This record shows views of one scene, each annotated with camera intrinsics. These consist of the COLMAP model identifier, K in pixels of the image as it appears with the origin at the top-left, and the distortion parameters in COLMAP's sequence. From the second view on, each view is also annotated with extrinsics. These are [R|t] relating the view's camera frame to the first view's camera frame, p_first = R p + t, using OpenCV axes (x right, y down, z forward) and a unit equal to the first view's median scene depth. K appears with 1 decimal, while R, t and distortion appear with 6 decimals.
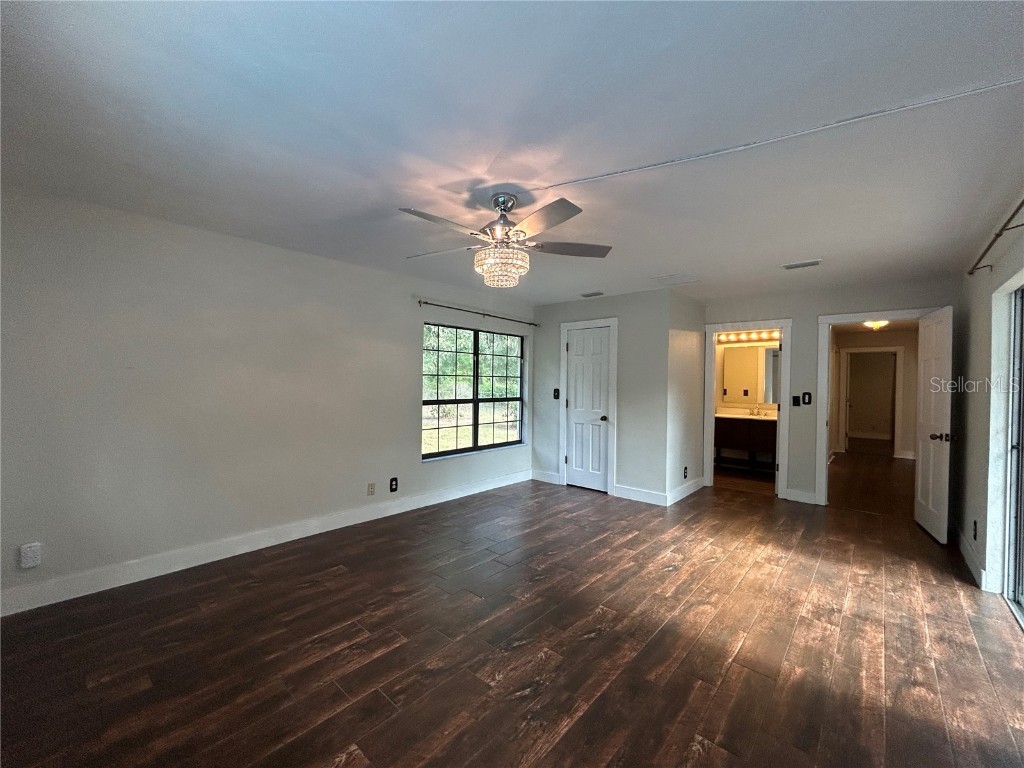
lens RADIAL K [[415.0, 0, 510.6], [0, 415.0, 385.0], [0, 0, 1]] dist [-0.003041, 0.000662]
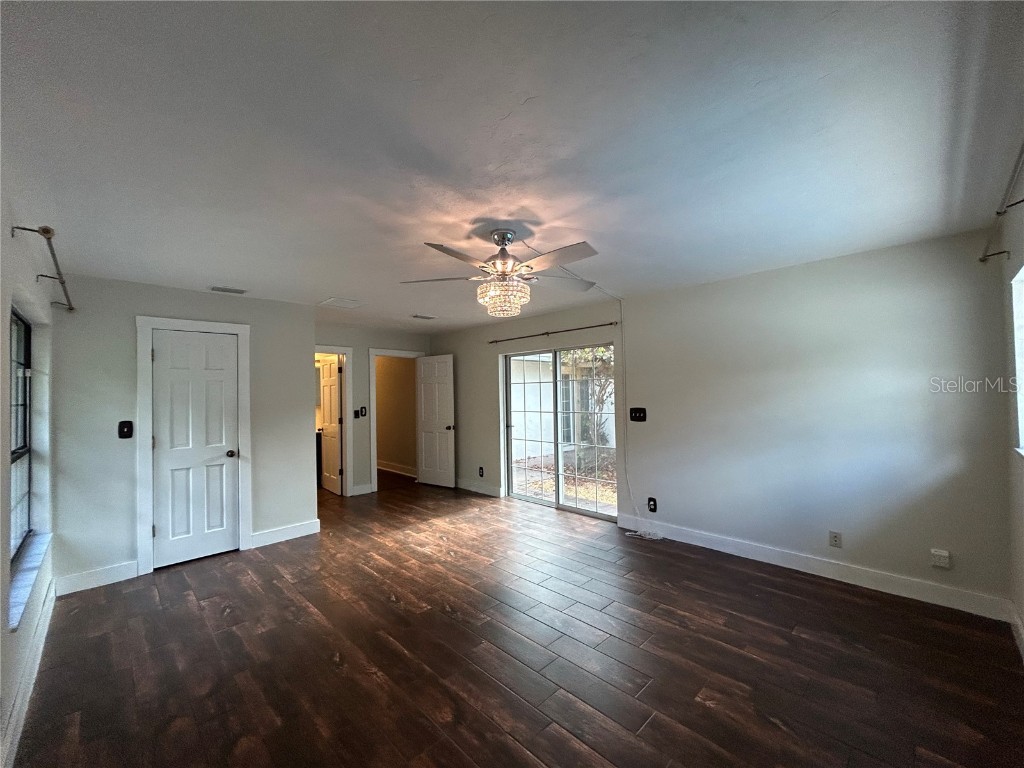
lens RADIAL K [[415.0, 0, 510.6], [0, 415.0, 385.0], [0, 0, 1]] dist [-0.003041, 0.000662]
pose [[0.065595, 0.005017, 0.997834, -0.695089], [0.026394, 0.999629, -0.006761, -0.037782], [-0.997497, 0.026780, 0.065438, 0.603398]]
